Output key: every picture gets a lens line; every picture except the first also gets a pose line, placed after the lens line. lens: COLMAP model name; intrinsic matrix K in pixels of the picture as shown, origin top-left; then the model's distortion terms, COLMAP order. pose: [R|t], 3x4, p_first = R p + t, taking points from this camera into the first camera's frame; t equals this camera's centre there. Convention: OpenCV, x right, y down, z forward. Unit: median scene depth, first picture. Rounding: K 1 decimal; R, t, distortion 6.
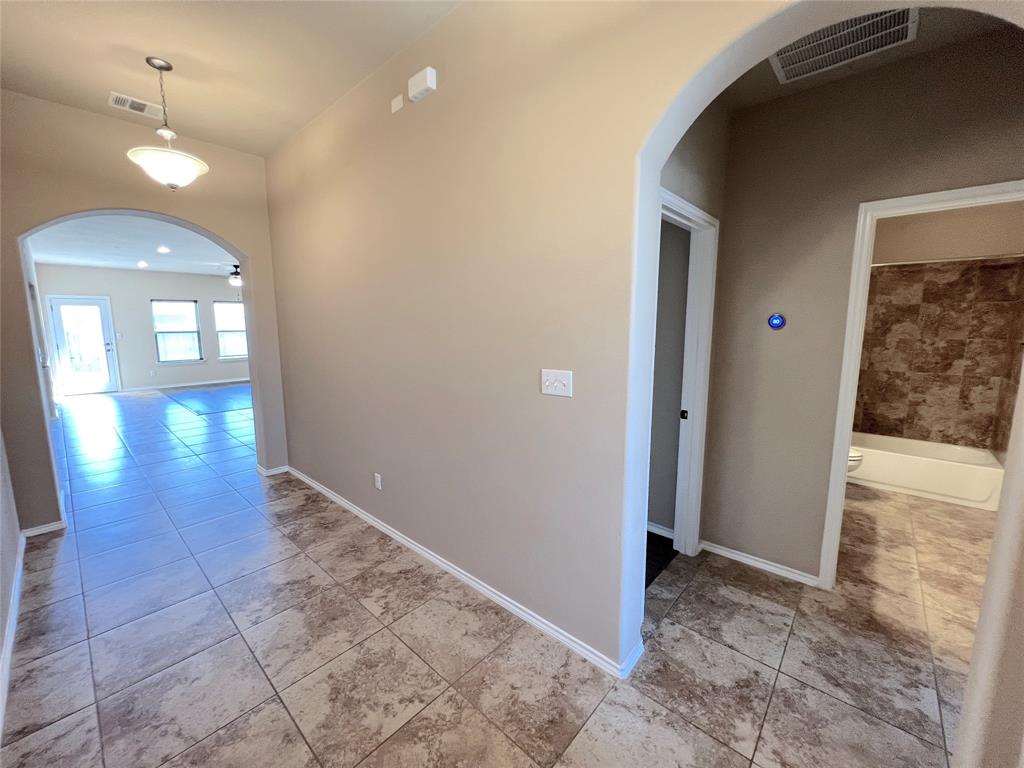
lens RADIAL K [[409.8, 0, 510.5], [0, 409.8, 381.0], [0, 0, 1]] dist [-0.000981, 0.000338]
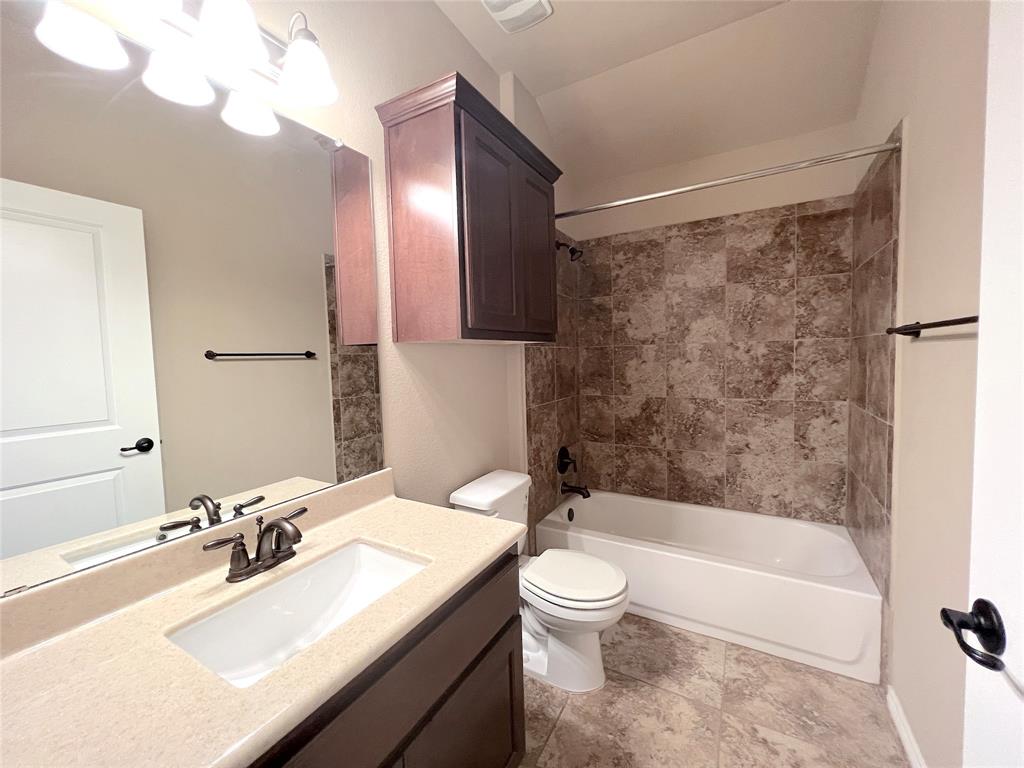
lens RADIAL K [[409.8, 0, 514.5], [0, 409.8, 380.3], [0, 0, 1]] dist [-0.000981, 0.000338]
pose [[0.976932, -0.034193, 0.210795, 0.579441], [0.052224, 0.995379, -0.080576, -0.016415], [-0.207066, 0.089726, 0.974204, 0.500155]]
